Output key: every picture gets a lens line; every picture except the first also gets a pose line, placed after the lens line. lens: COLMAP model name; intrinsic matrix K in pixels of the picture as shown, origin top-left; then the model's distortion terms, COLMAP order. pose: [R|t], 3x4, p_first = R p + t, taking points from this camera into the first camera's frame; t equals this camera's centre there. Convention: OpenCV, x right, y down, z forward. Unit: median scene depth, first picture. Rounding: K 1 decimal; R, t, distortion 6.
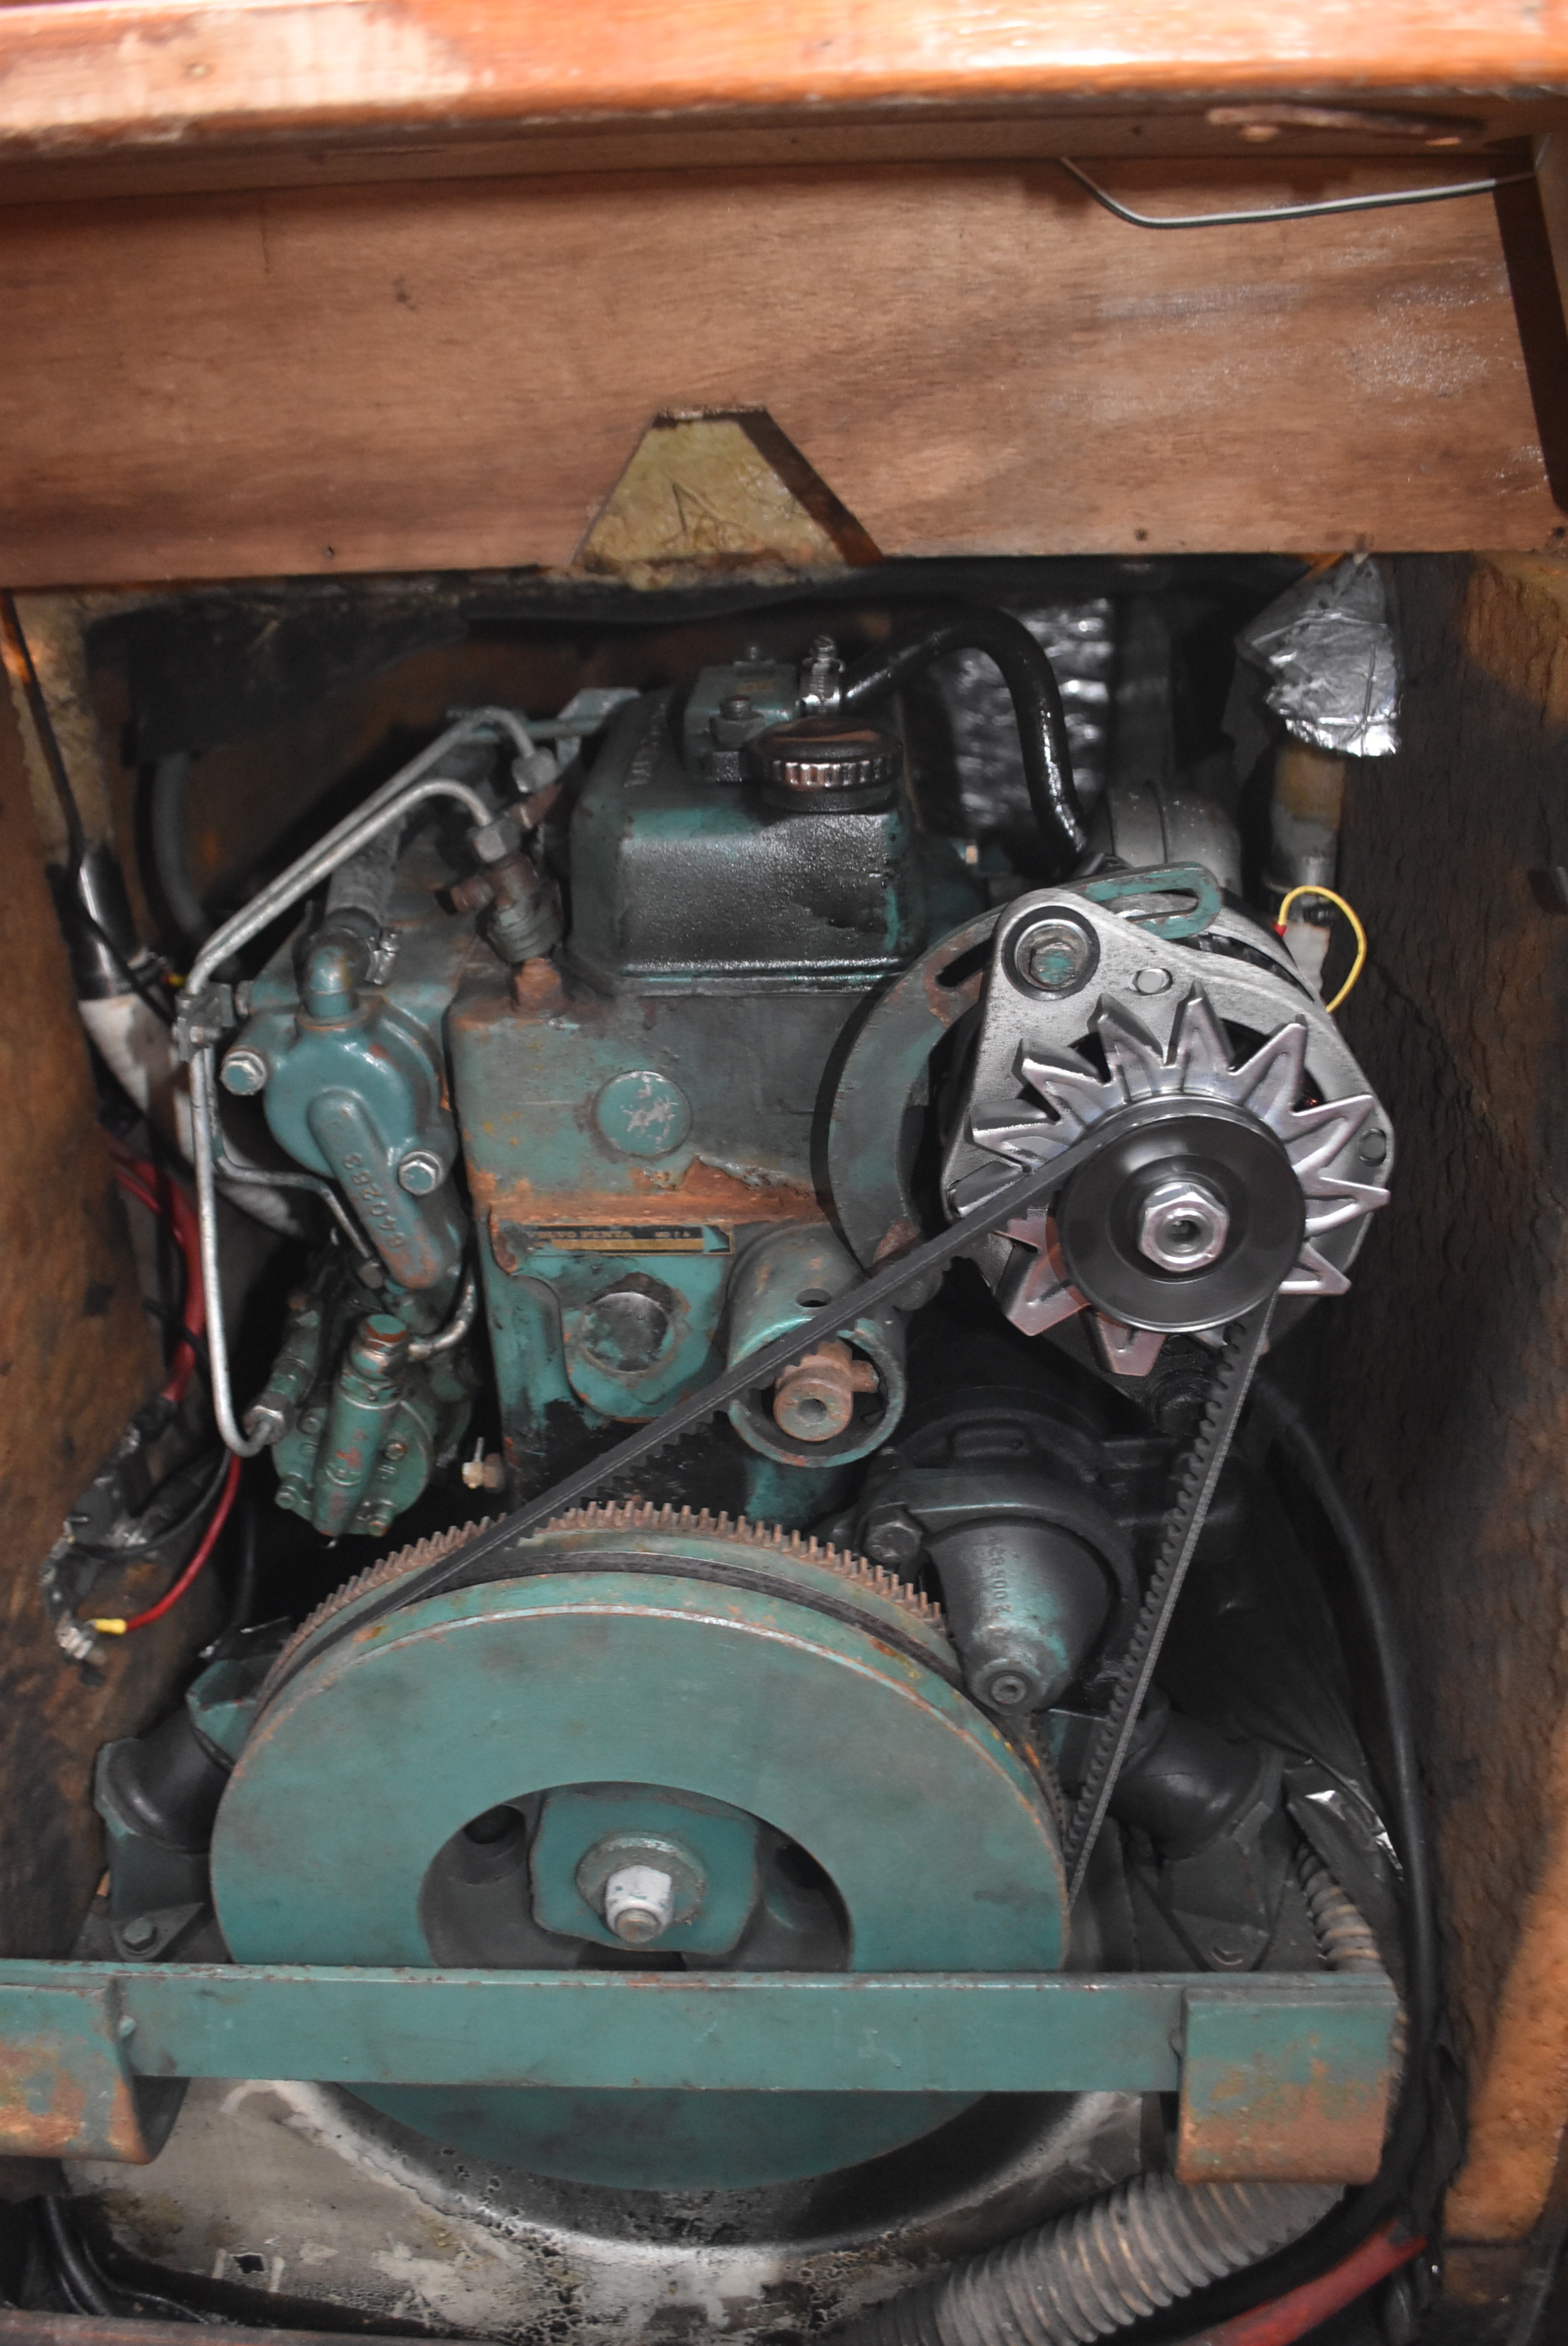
lens RADIAL K [[1794.9, 0, 776.2], [0, 1794.9, 1152.7], [0, 0, 1]] dist [-0.074352, 0.008569]
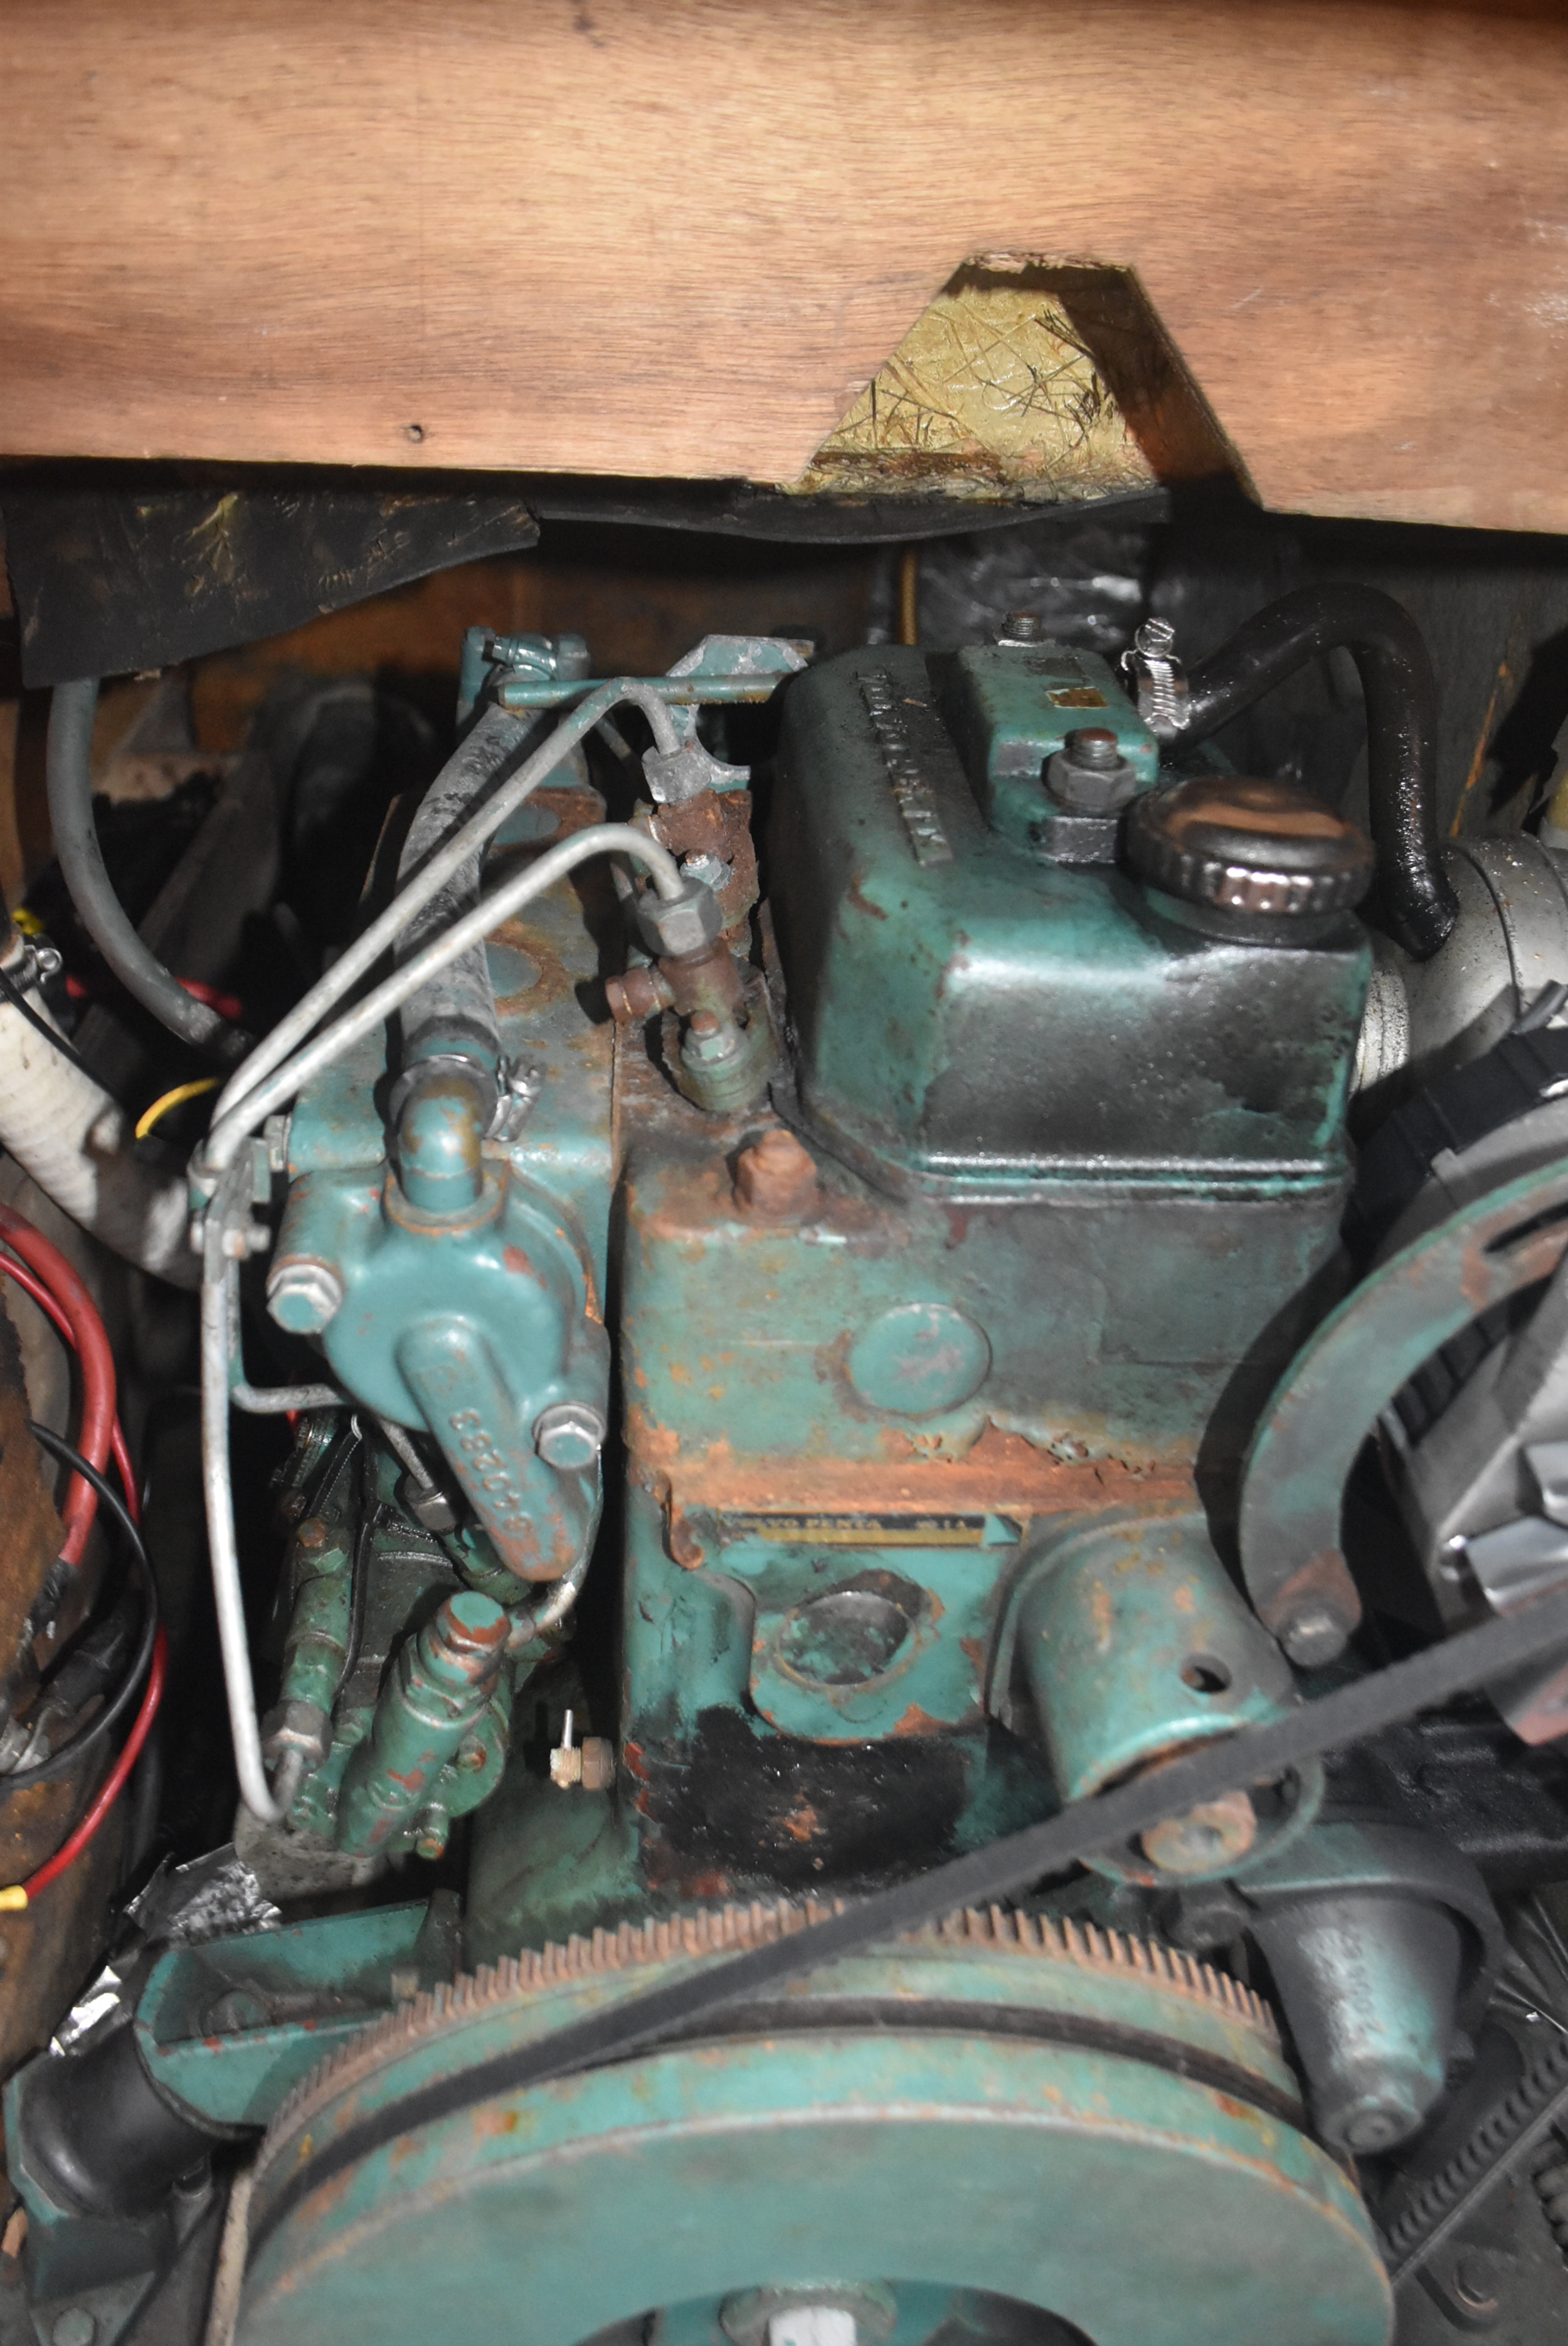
lens RADIAL K [[1820.5, 0, 784.0], [0, 1820.5, 1173.0], [0, 0, 1]] dist [-0.074932, 0.002803]
pose [[0.990222, 0.021775, 0.137788, -0.213972], [-0.036605, 0.993689, 0.106029, -0.157470], [-0.134609, -0.110036, 0.984770, 0.343752]]
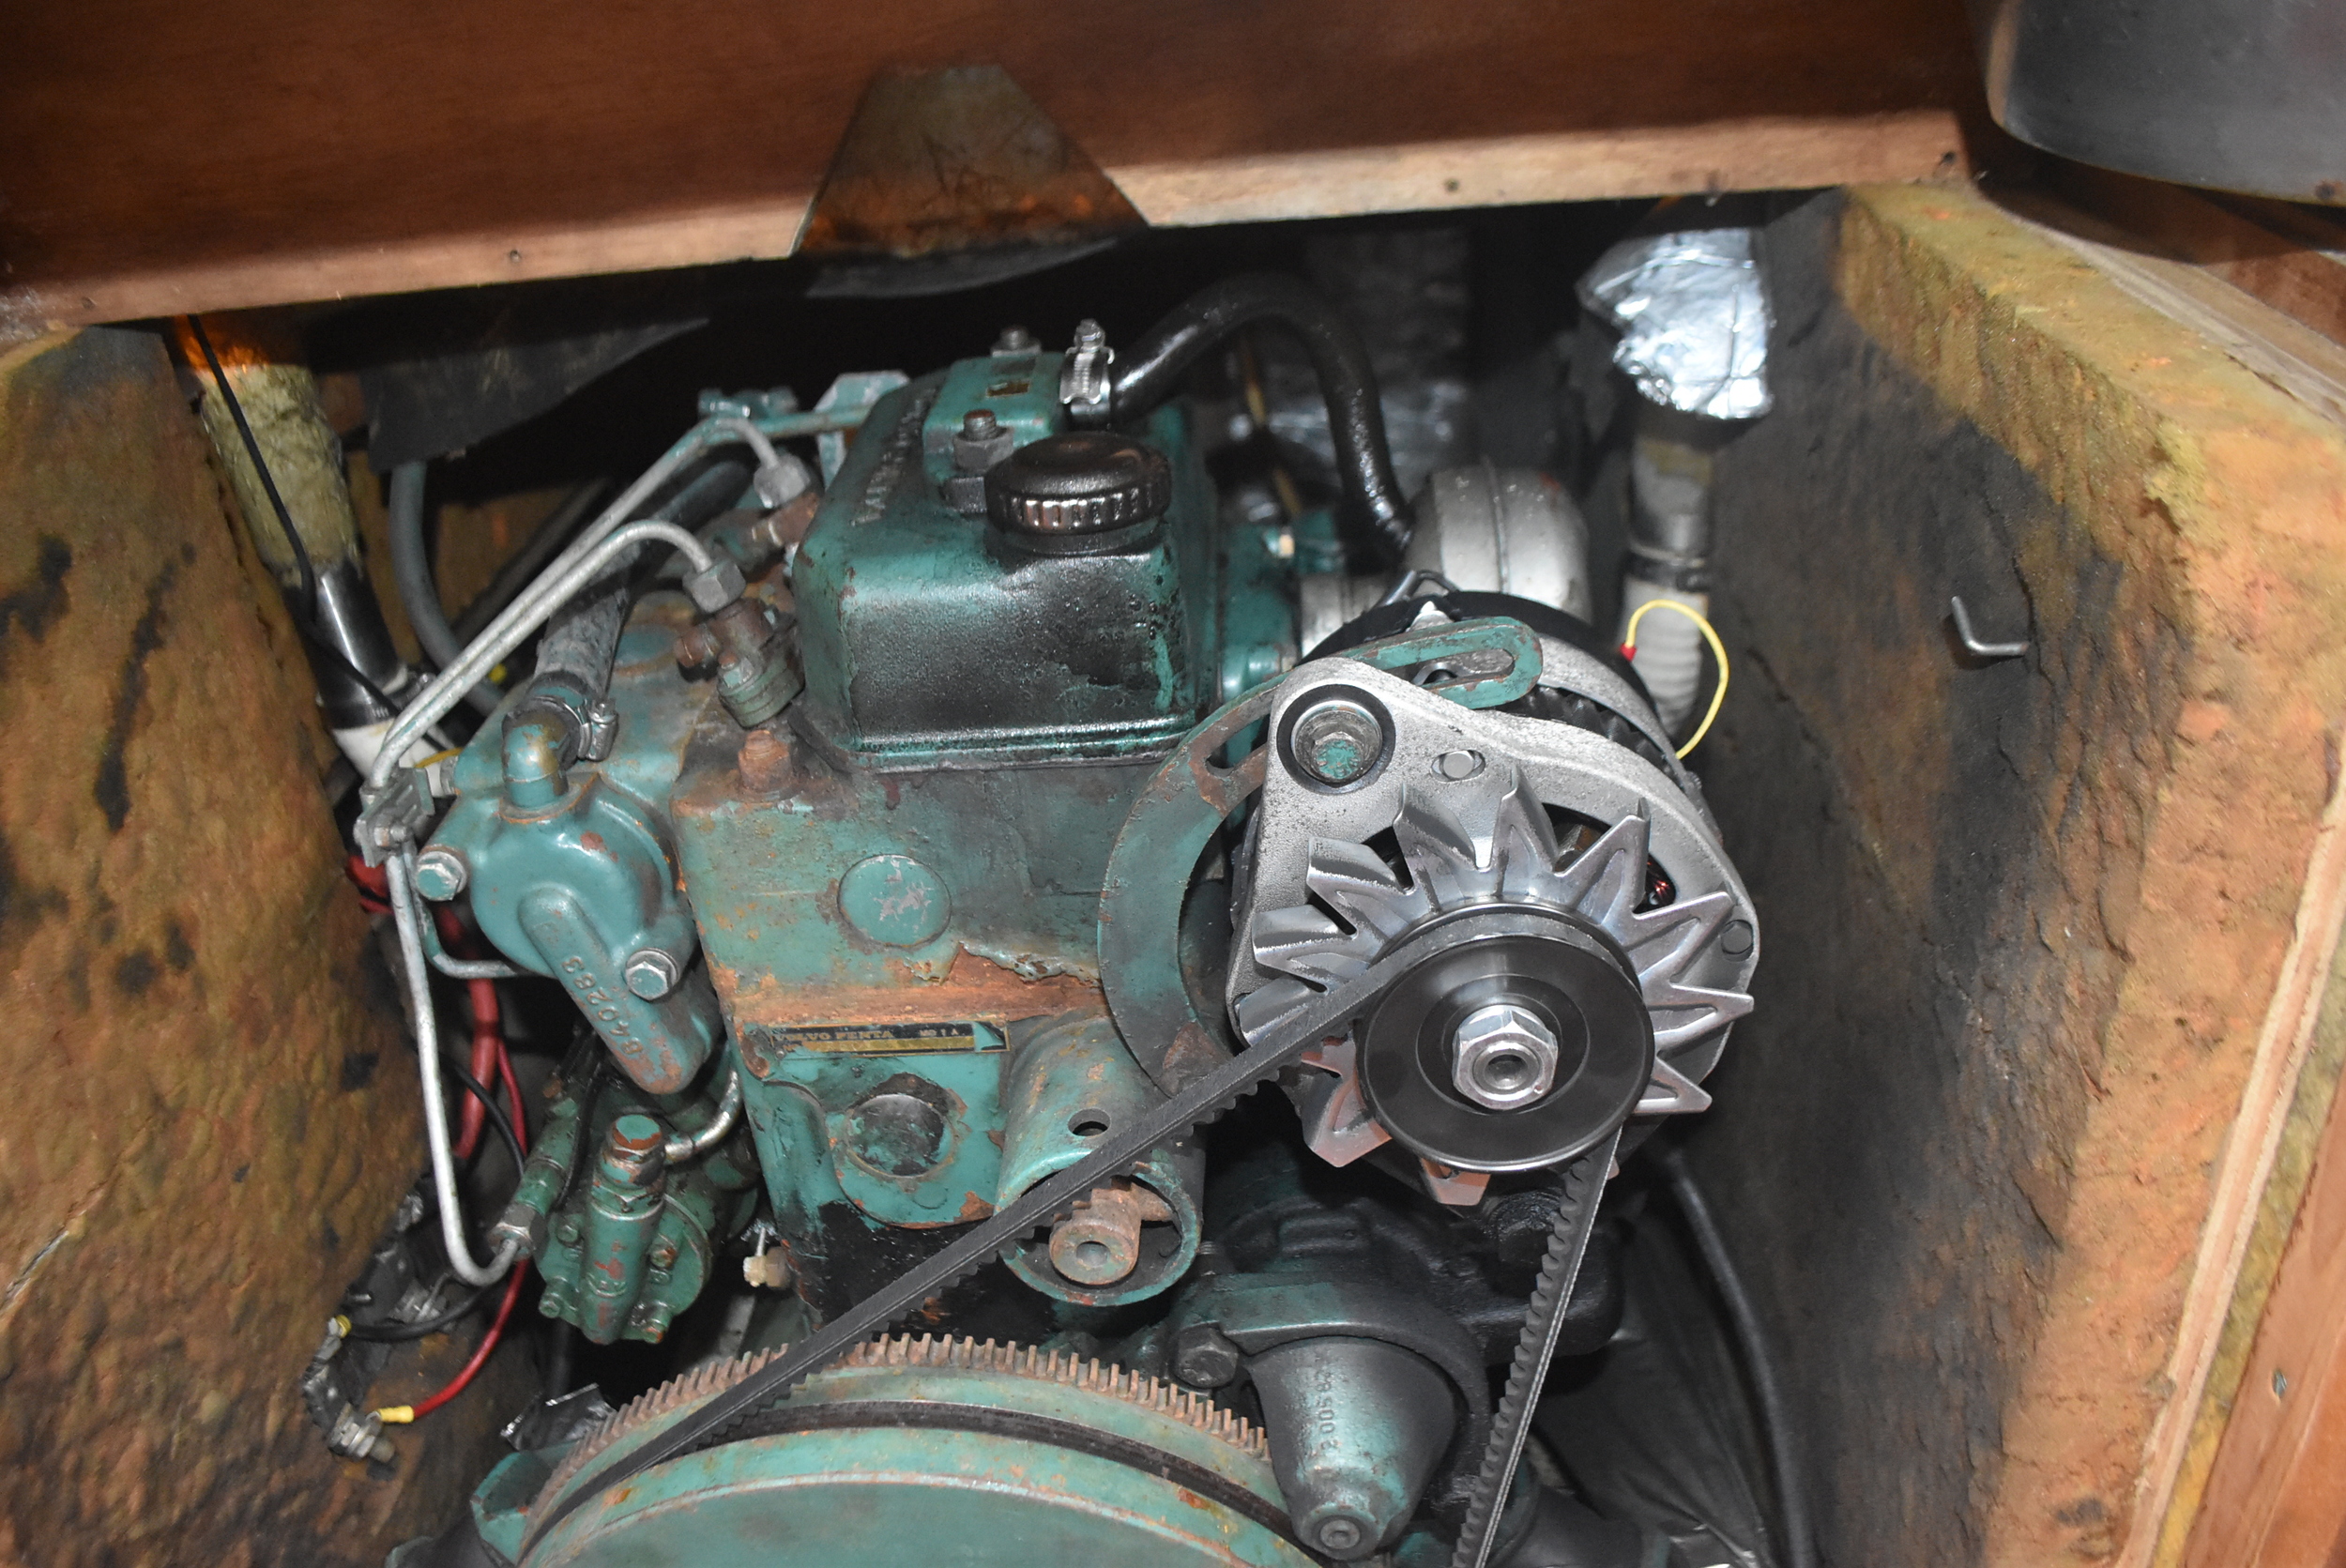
lens RADIAL K [[1795.0, 0, 1135.1], [0, 1795.0, 812.0], [0, 0, 1]] dist [-0.074352, 0.008569]
pose [[0.998547, -0.043185, -0.032242, 0.070722], [0.044780, 0.997719, 0.050512, -0.101500], [0.029987, -0.051882, 0.998203, 0.134995]]
